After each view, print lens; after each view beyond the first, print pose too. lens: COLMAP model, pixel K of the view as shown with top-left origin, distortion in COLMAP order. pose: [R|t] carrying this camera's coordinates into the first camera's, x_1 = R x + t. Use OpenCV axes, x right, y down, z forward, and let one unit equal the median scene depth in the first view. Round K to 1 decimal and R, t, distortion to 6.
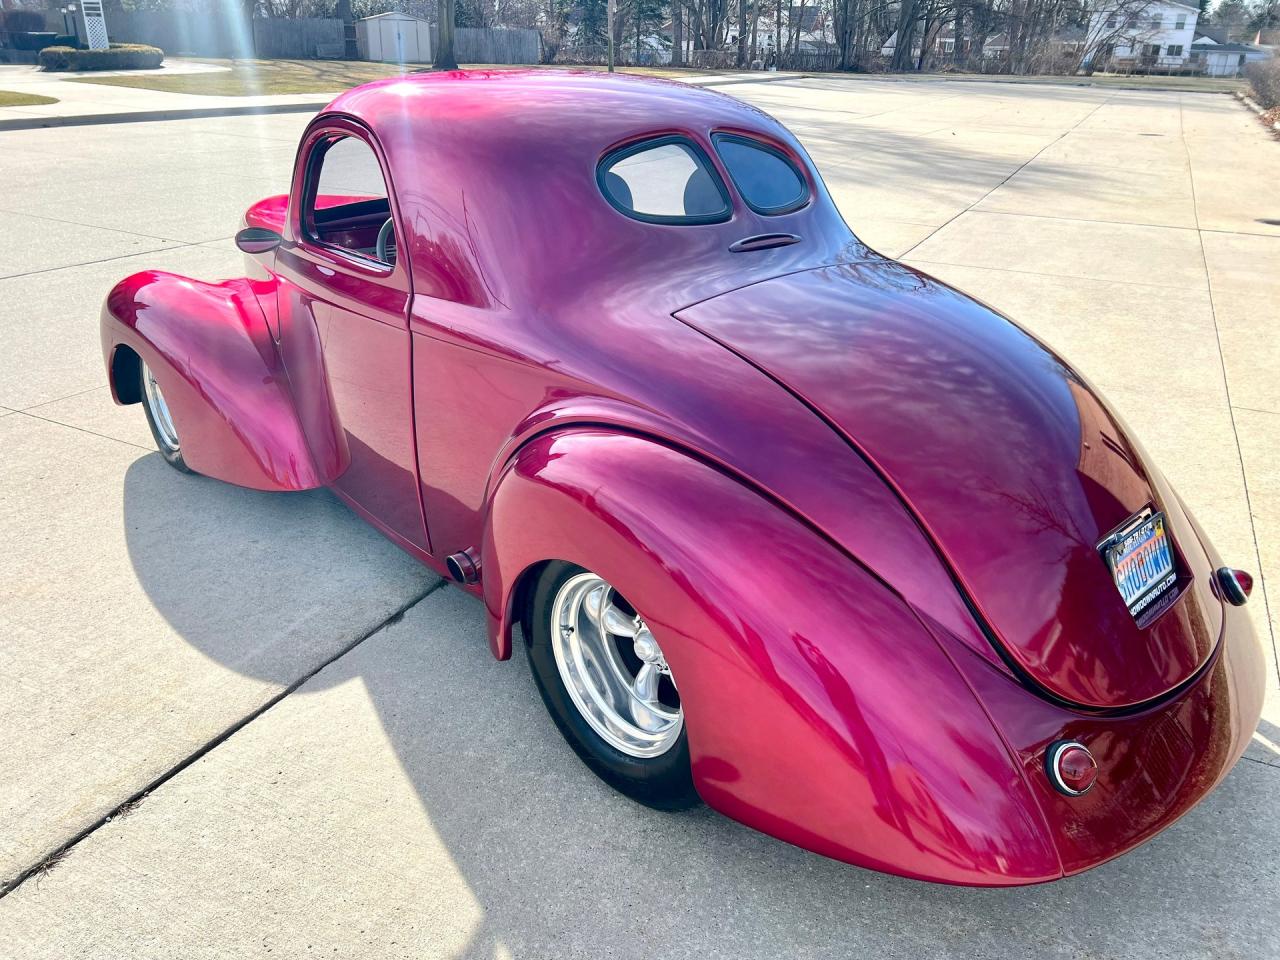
lens RADIAL K [[964.9, 0, 644.6], [0, 964.9, 476.8], [0, 0, 1]] dist [0.049195, -0.056362]
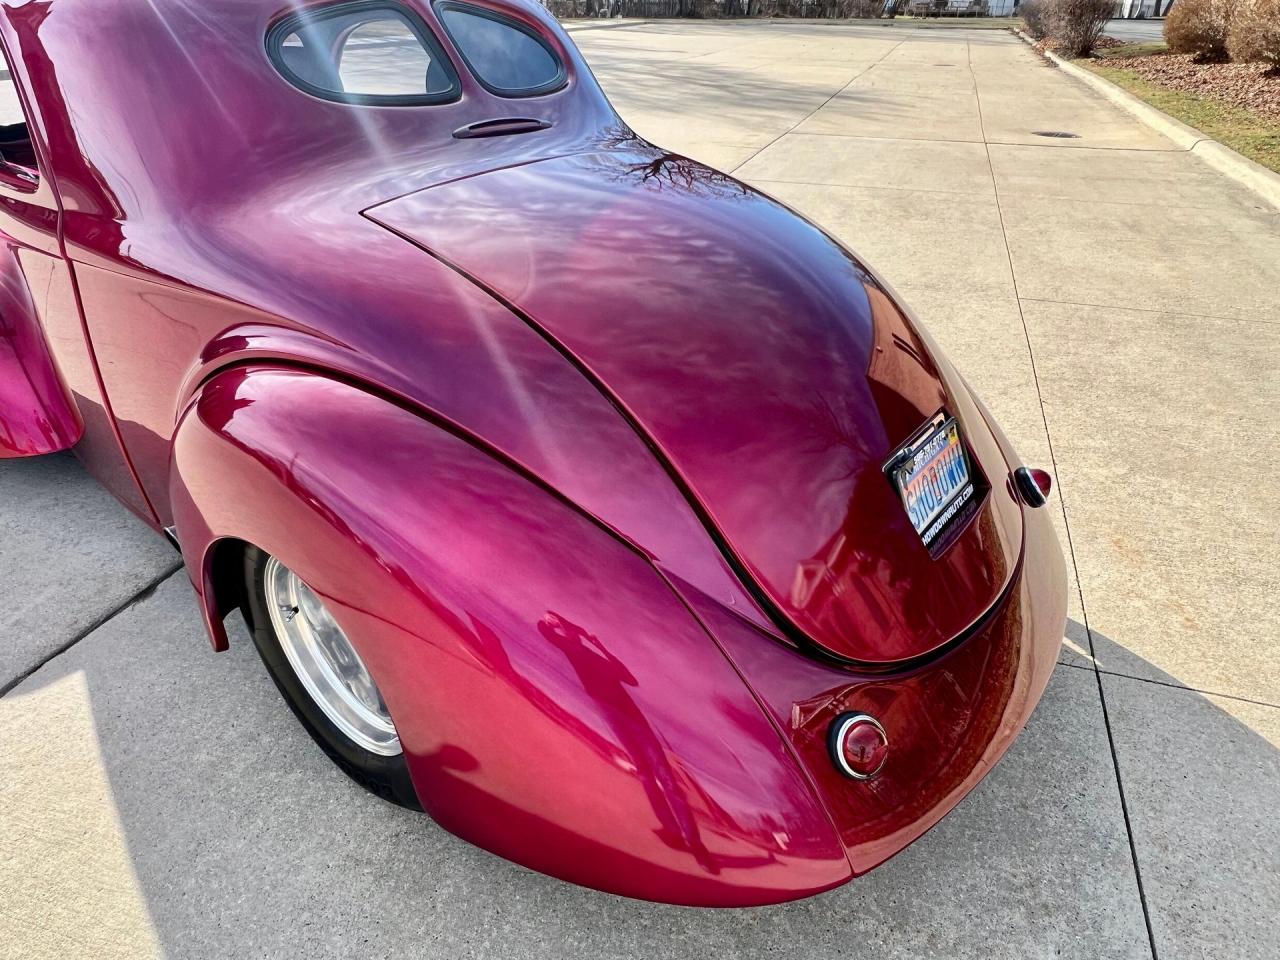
lens RADIAL K [[840.8, 0, 638.2], [0, 840.8, 471.2], [0, 0, 1]] dist [0.003961, -0.000285]
pose [[0.990144, -0.083529, 0.112417, 0.115478], [0.072485, 0.992445, 0.098985, -0.008016], [-0.119836, -0.089861, 0.988719, 0.204091]]
